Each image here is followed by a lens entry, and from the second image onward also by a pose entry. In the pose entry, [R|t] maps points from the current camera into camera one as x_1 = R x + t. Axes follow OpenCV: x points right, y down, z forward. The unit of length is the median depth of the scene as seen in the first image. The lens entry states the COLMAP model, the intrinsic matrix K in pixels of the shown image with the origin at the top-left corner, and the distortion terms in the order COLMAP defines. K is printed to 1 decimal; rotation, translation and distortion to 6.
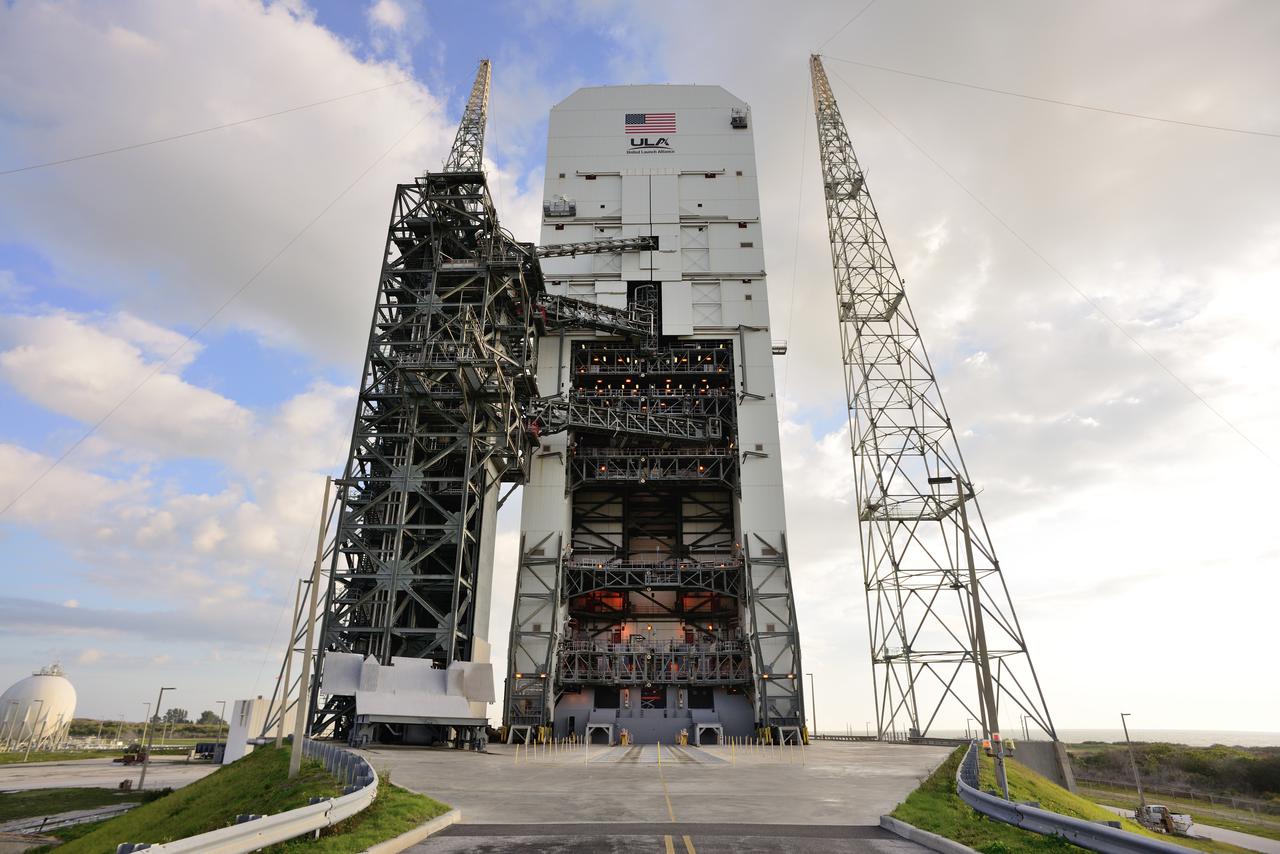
lens RADIAL K [[724.2, 0, 631.6], [0, 724.2, 427.3], [0, 0, 1]] dist [-0.102863, 0.071335]
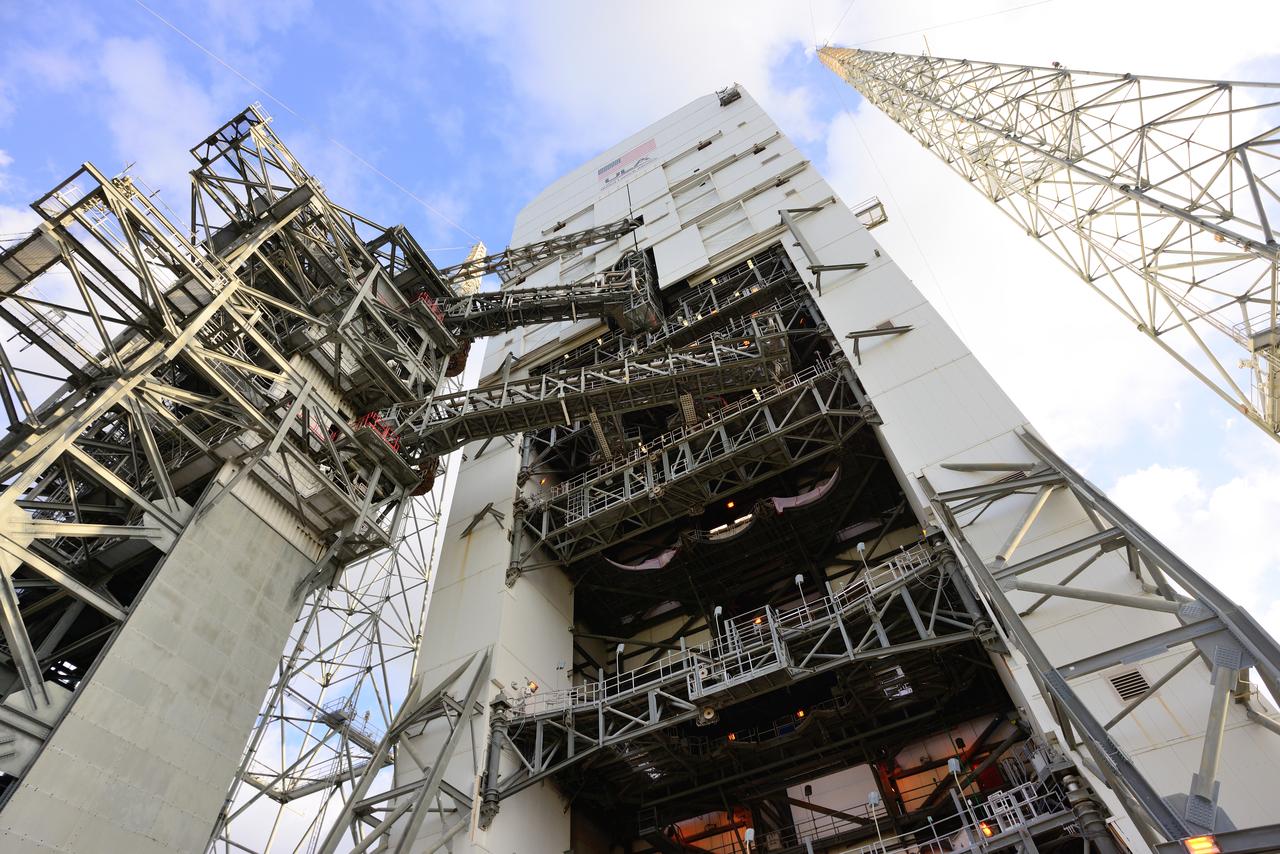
lens RADIAL K [[724.2, 0, 631.6], [0, 724.2, 427.3], [0, 0, 1]] dist [-0.102863, 0.071335]
pose [[0.885442, -0.401749, -0.233645, 0.123206], [0.229849, 0.815492, -0.531171, 0.279786], [0.403933, 0.416618, 0.814412, 0.642136]]
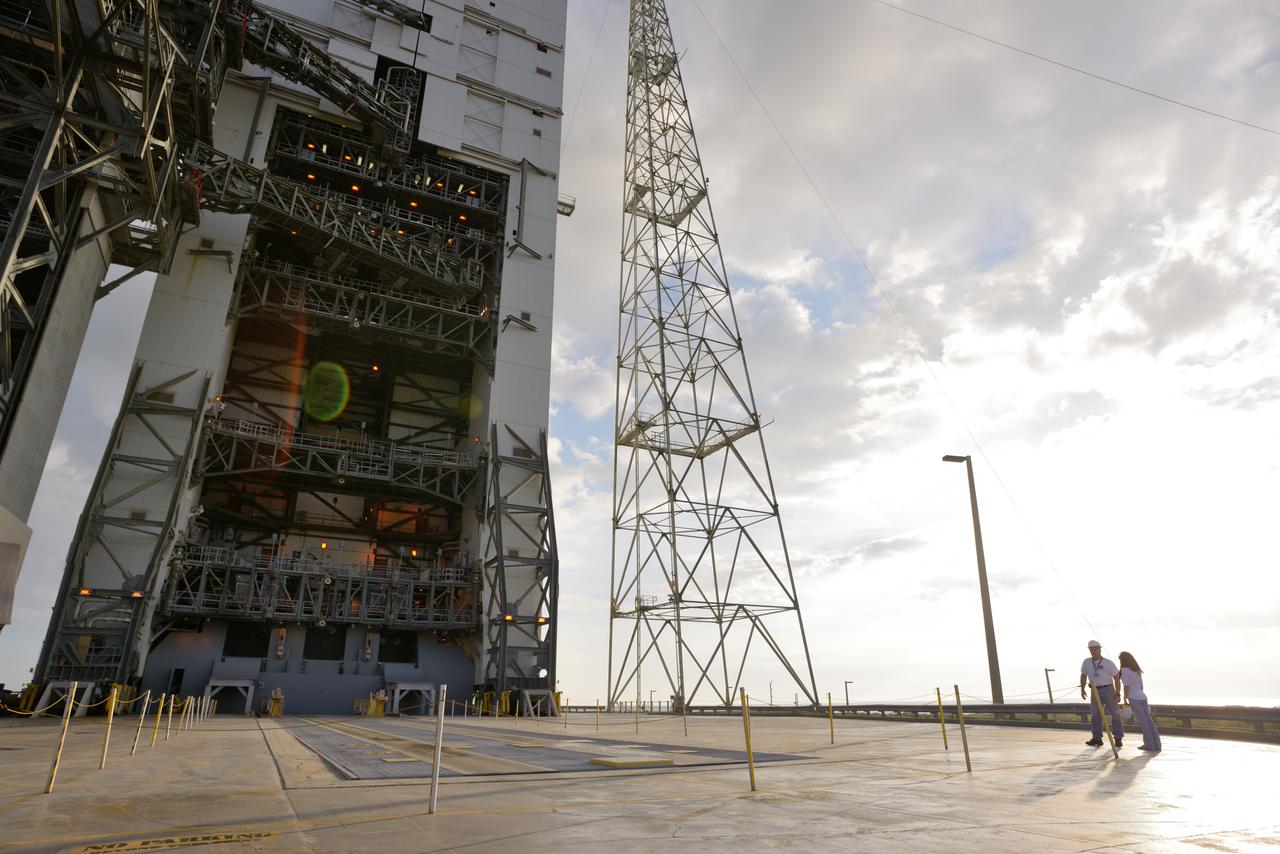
lens RADIAL K [[724.2, 0, 631.6], [0, 724.2, 427.3], [0, 0, 1]] dist [-0.102863, 0.071335]
pose [[0.878262, 0.162869, 0.449588, -0.043625], [-0.177357, 0.984095, -0.010036, 0.133193], [-0.444072, -0.070923, 0.893180, 0.295365]]
